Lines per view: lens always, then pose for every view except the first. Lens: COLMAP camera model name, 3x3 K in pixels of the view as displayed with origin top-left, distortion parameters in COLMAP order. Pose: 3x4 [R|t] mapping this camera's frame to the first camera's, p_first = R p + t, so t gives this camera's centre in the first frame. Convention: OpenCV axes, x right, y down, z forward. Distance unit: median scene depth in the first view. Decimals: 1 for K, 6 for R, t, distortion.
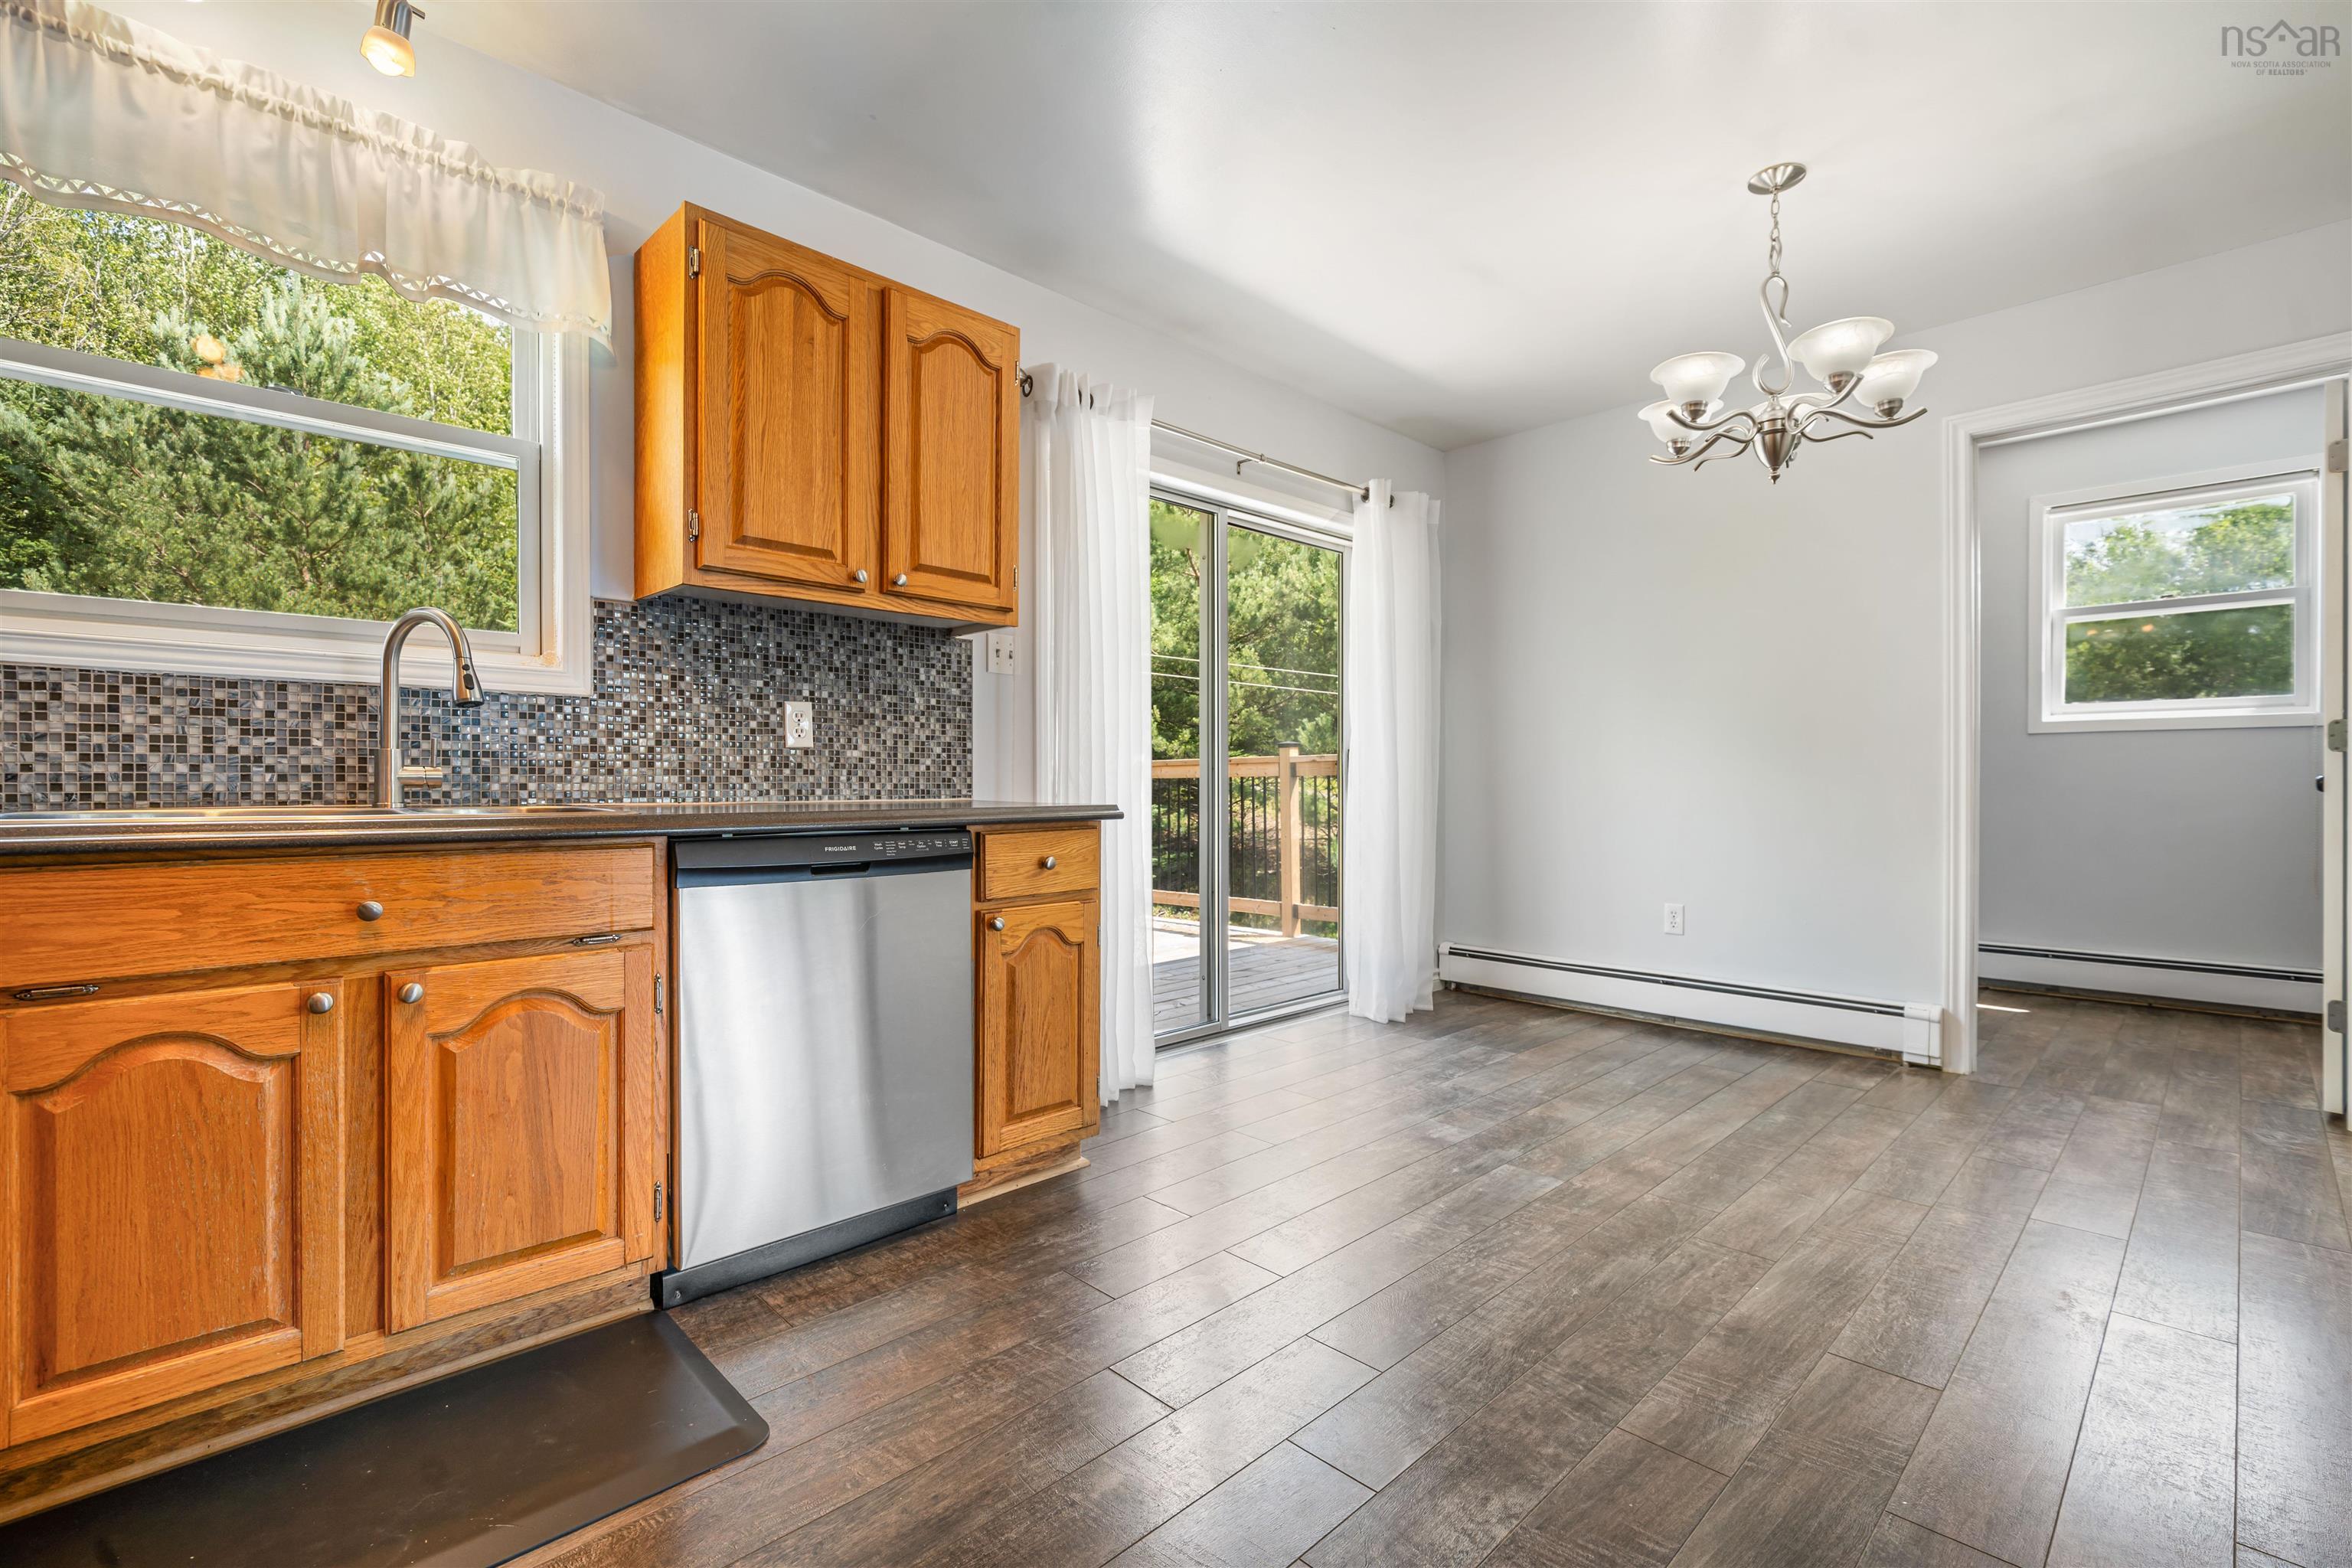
lens RADIAL K [[1031.0, 0, 1175.9], [0, 1031.0, 789.3], [0, 0, 1]] dist [0.000297, 0.000063]
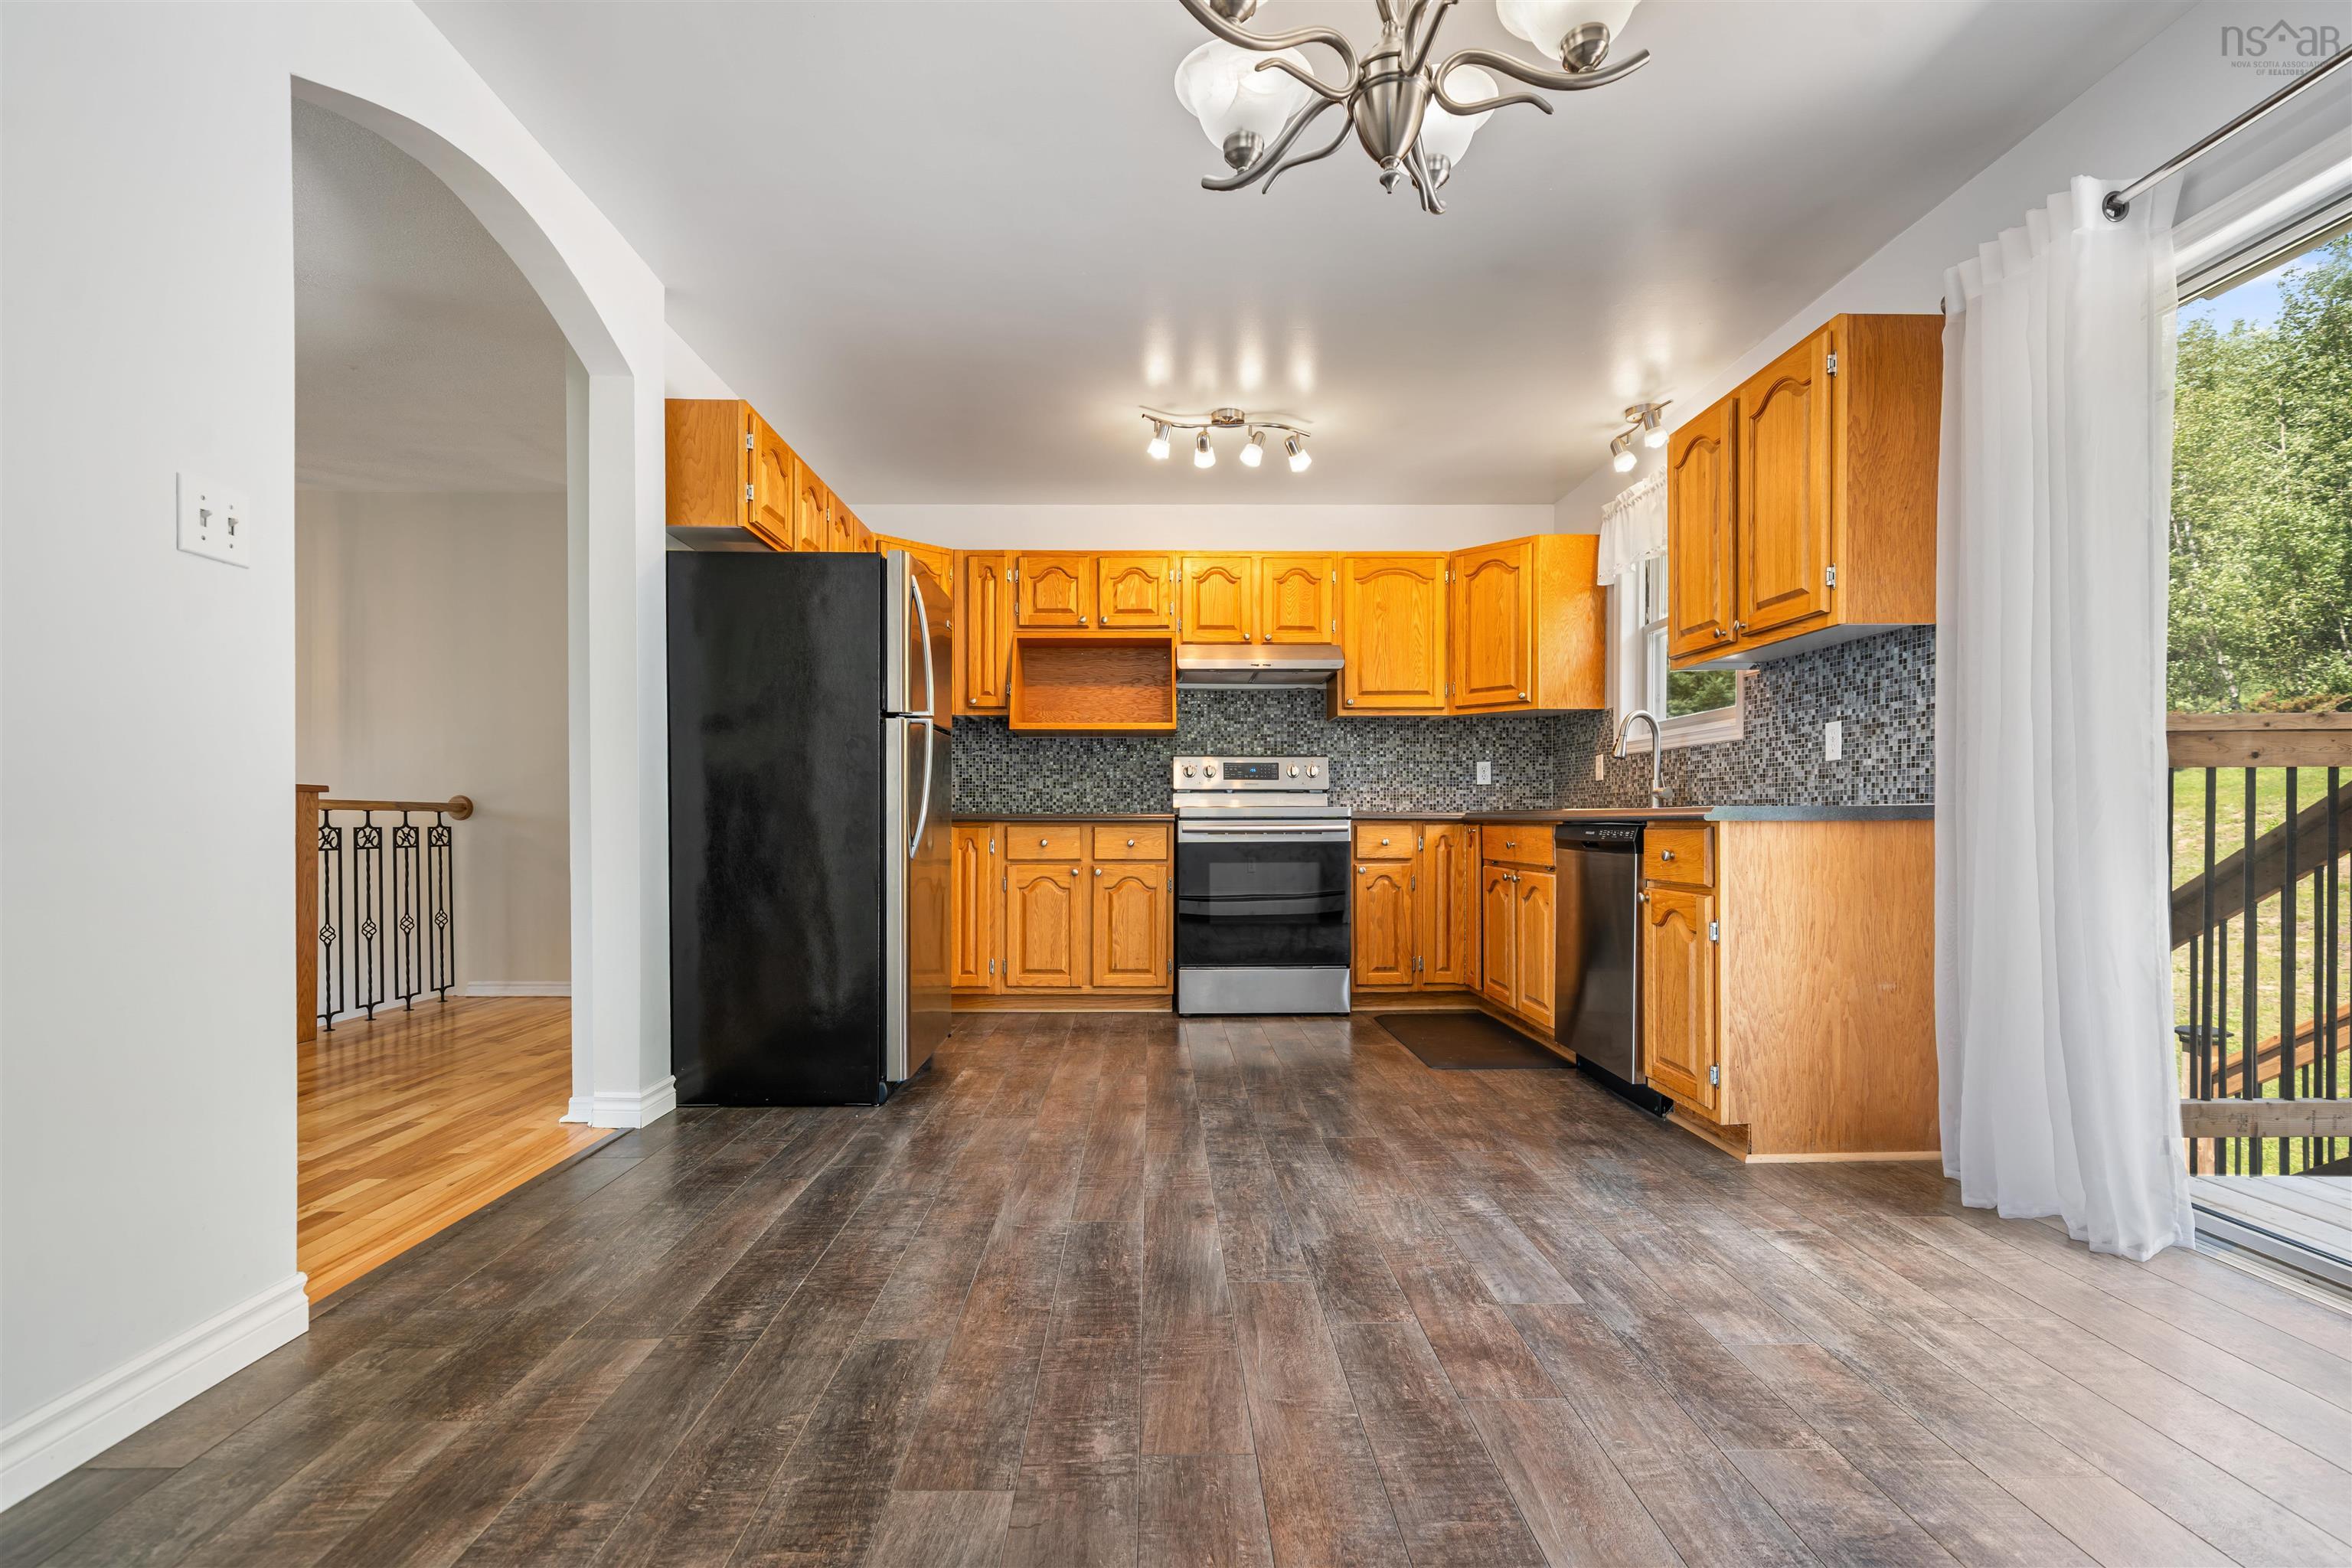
lens RADIAL K [[1048.3, 0, 1183.4], [0, 1048.3, 827.9], [0, 0, 1]] dist [-0.000191, -0.000061]
pose [[-0.672198, 0.008063, -0.740328, 1.016991], [-0.000968, 0.999930, 0.011770, 0.023216], [0.740371, 0.008629, -0.672143, 1.243781]]
